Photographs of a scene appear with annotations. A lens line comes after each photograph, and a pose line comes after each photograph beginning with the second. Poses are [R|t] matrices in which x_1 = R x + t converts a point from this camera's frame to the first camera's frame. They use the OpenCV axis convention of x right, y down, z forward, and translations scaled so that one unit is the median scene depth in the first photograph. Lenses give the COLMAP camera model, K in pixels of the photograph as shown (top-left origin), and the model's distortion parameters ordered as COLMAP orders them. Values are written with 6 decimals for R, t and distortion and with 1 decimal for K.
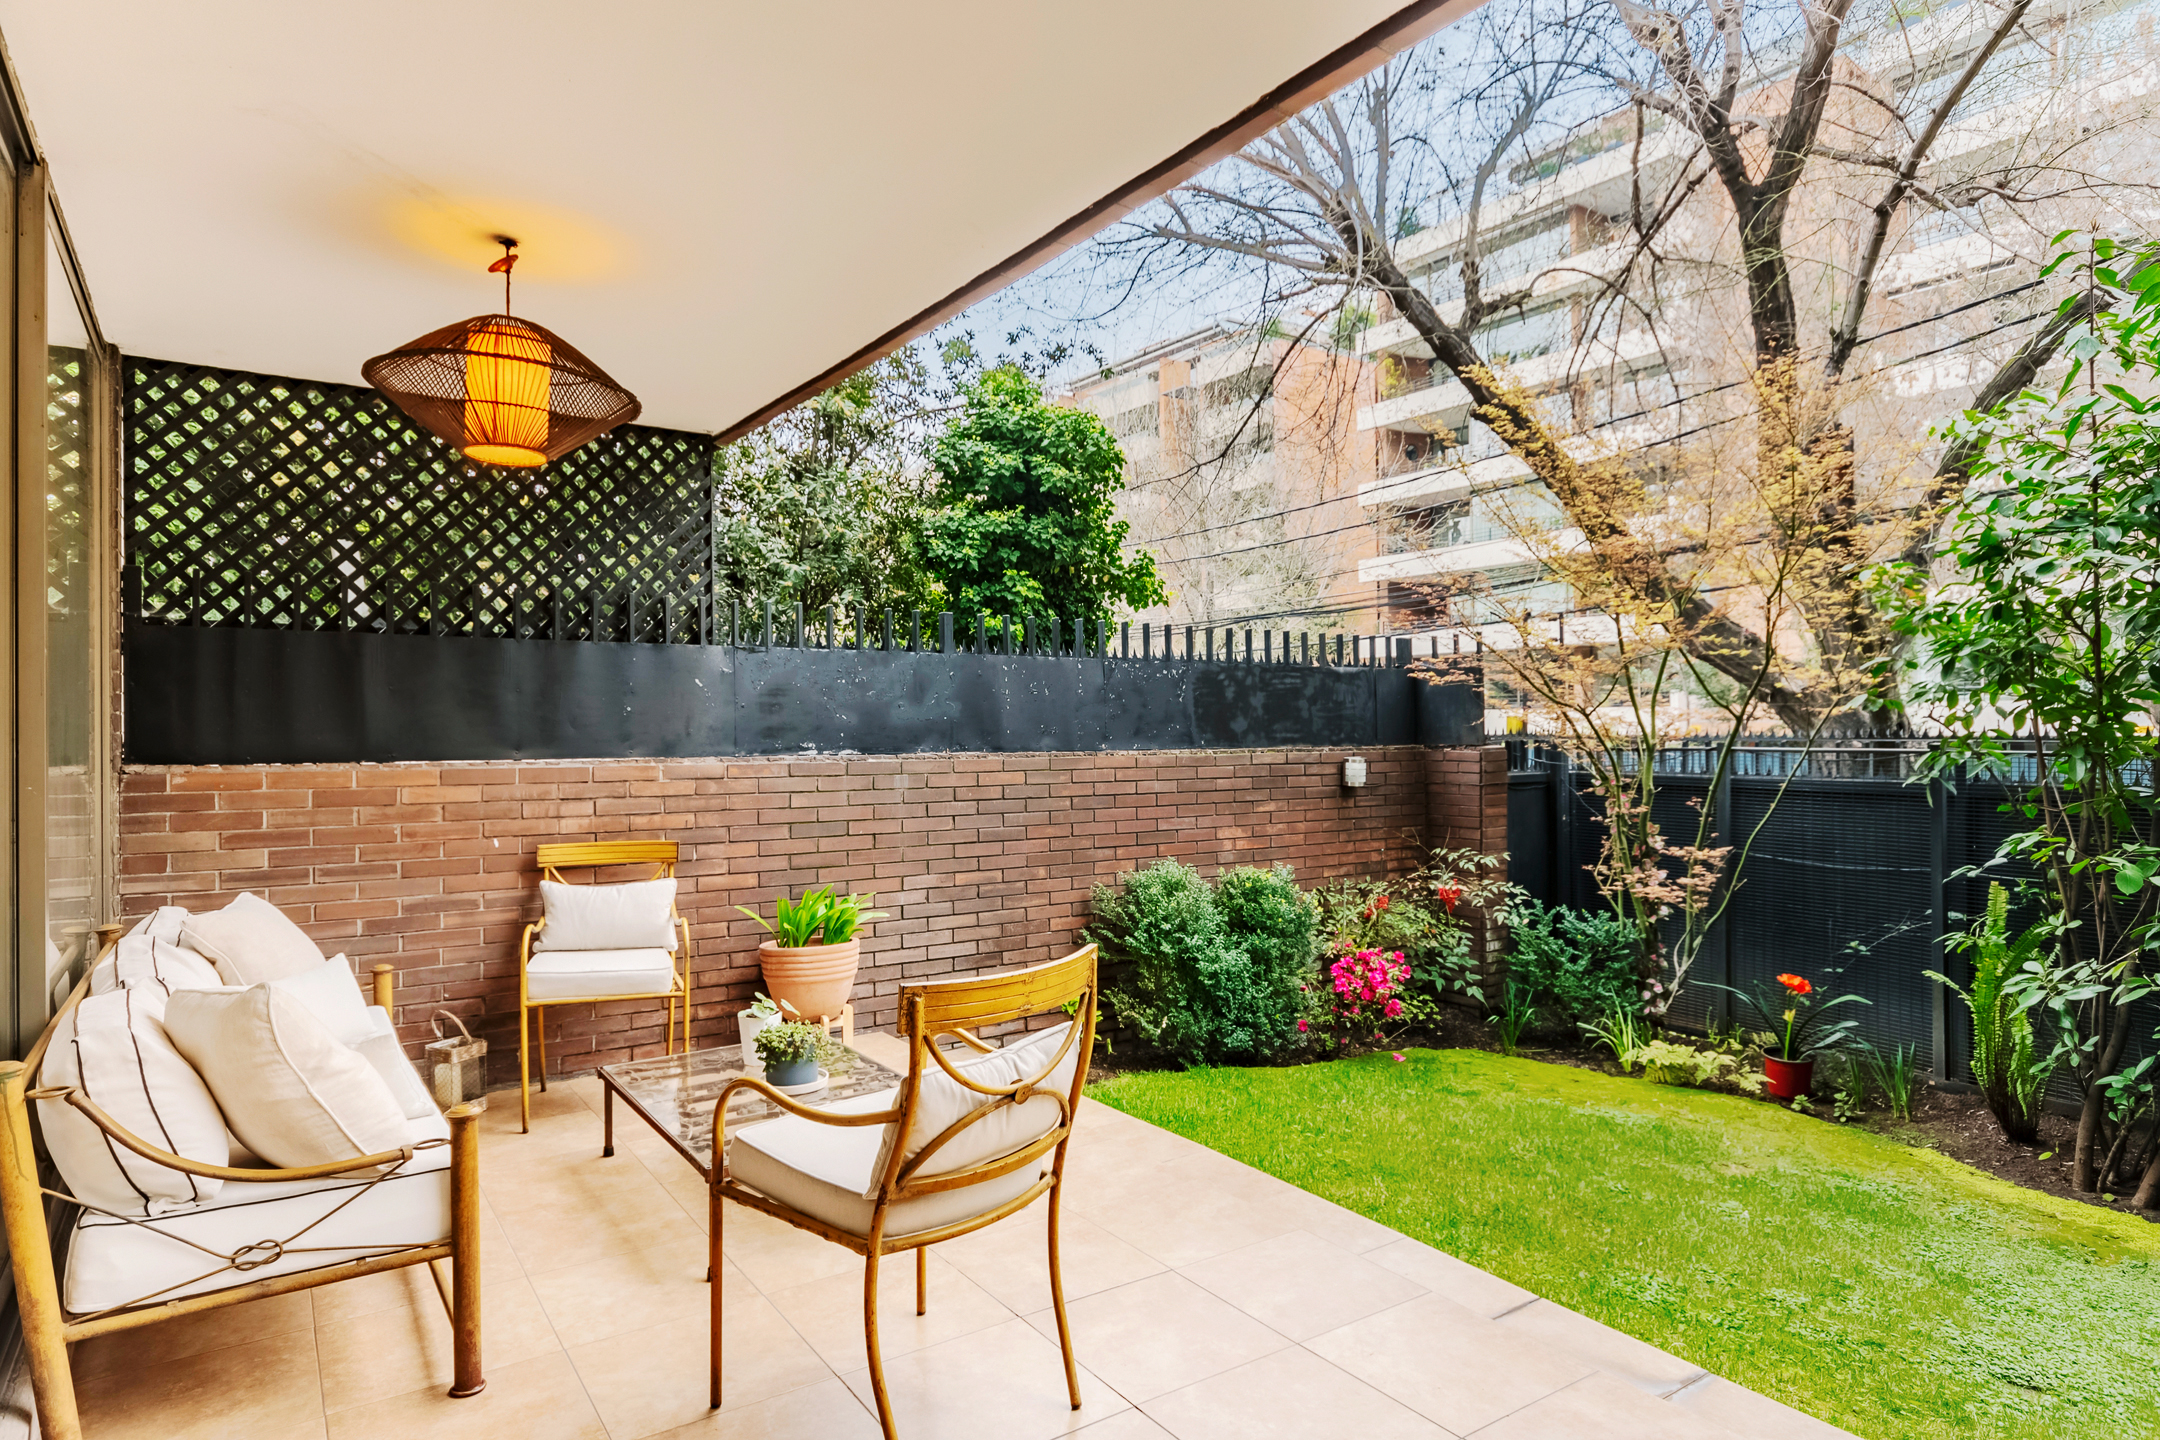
lens RADIAL K [[1289.4, 0, 1160.8], [0, 1289.4, 626.4], [0, 0, 1]] dist [-0.001133, -0.000788]
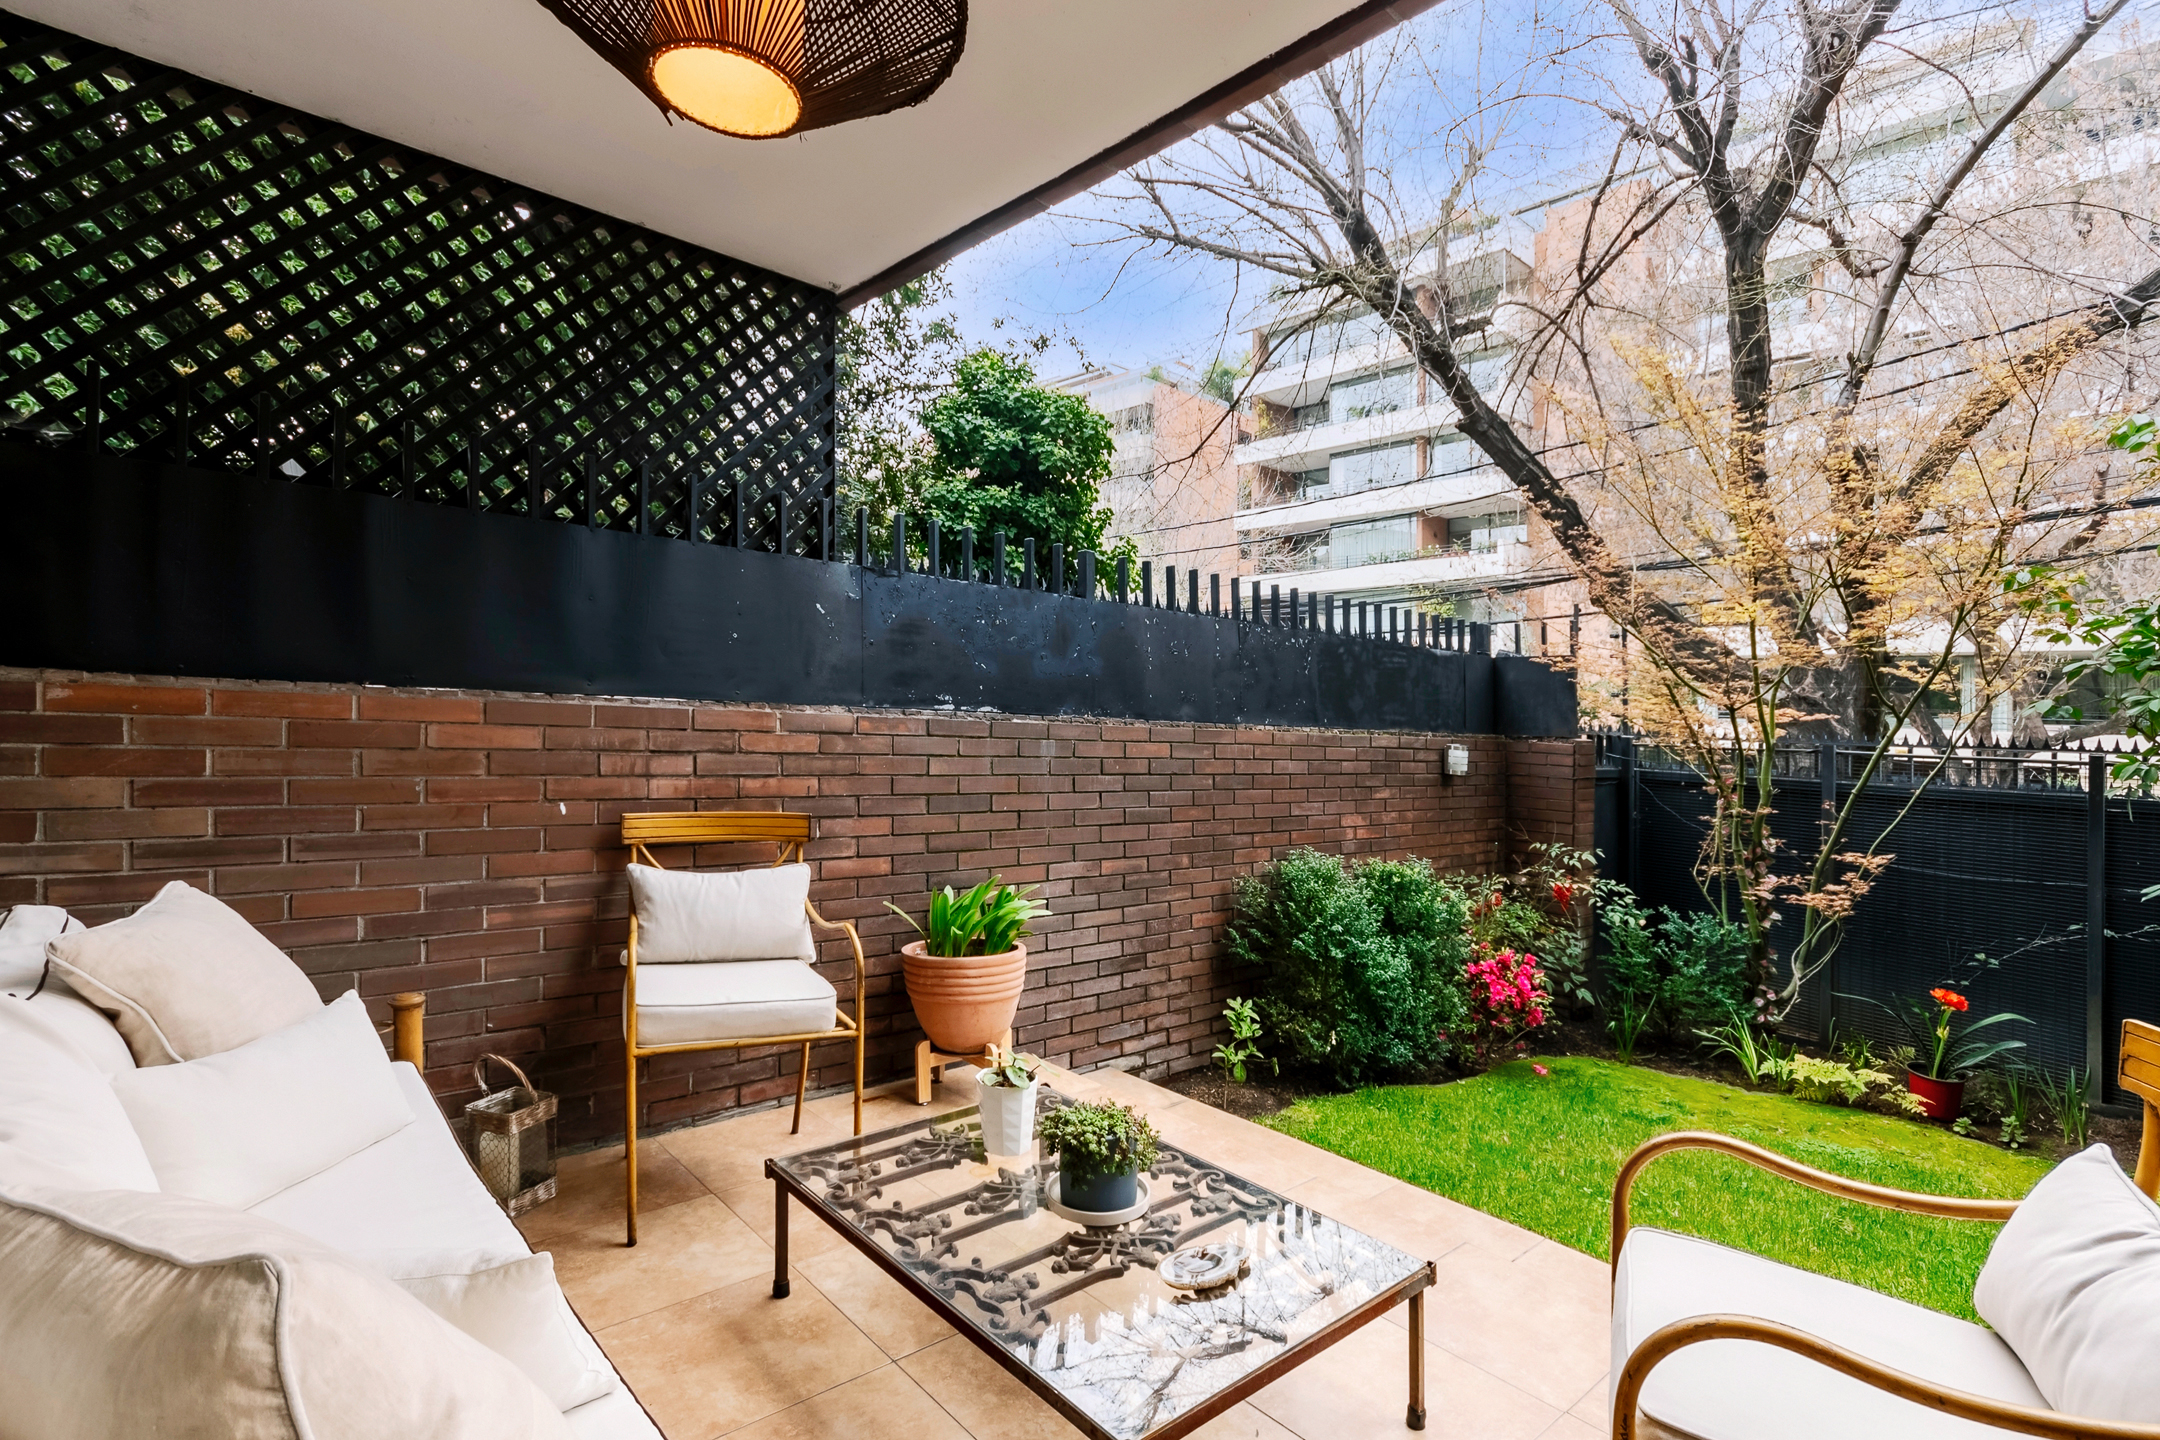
lens RADIAL K [[1083.9, 0, 1138.6], [0, 1083.9, 693.4], [0, 0, 1]] dist [0.000685, 0.000209]
pose [[0.992317, 0.047801, 0.114115, -0.205654], [-0.053826, 0.997282, 0.050318, 0.043709], [-0.111400, -0.056074, 0.992192, 0.284835]]
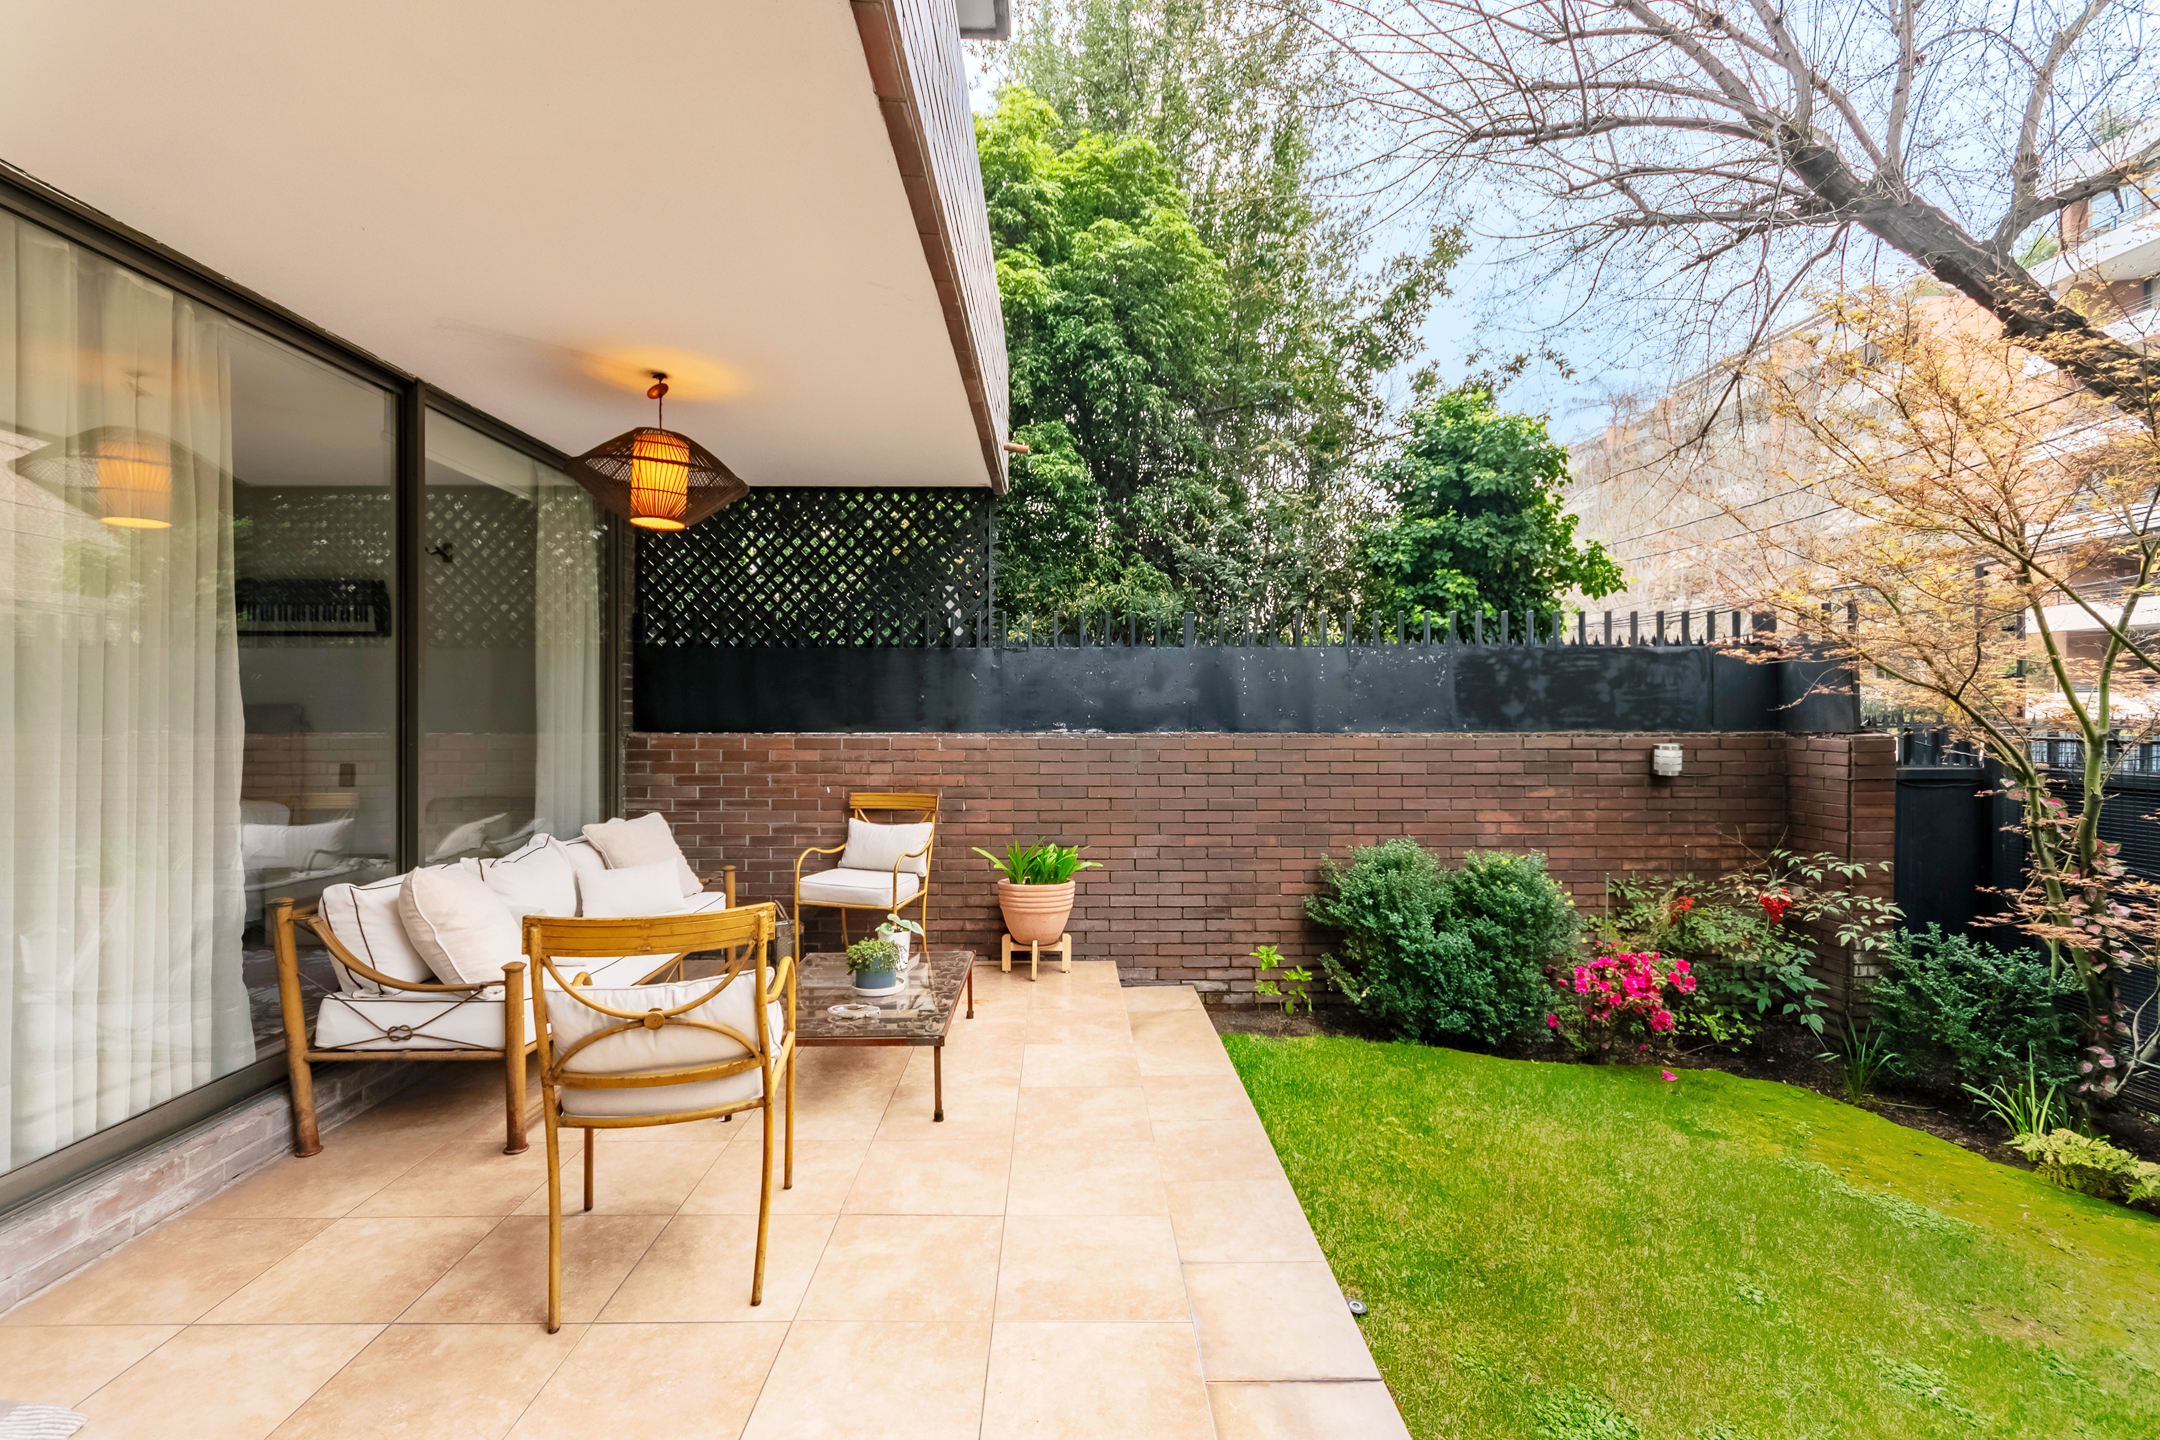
lens RADIAL K [[1020.5, 0, 1064.9], [0, 1020.5, 658.4], [0, 0, 1]] dist [0.002823, 0.000470]
pose [[0.798045, -0.028759, -0.601911, 0.293560], [0.045392, 0.998892, 0.012456, 0.013873], [0.600886, -0.037262, 0.798466, 0.188213]]
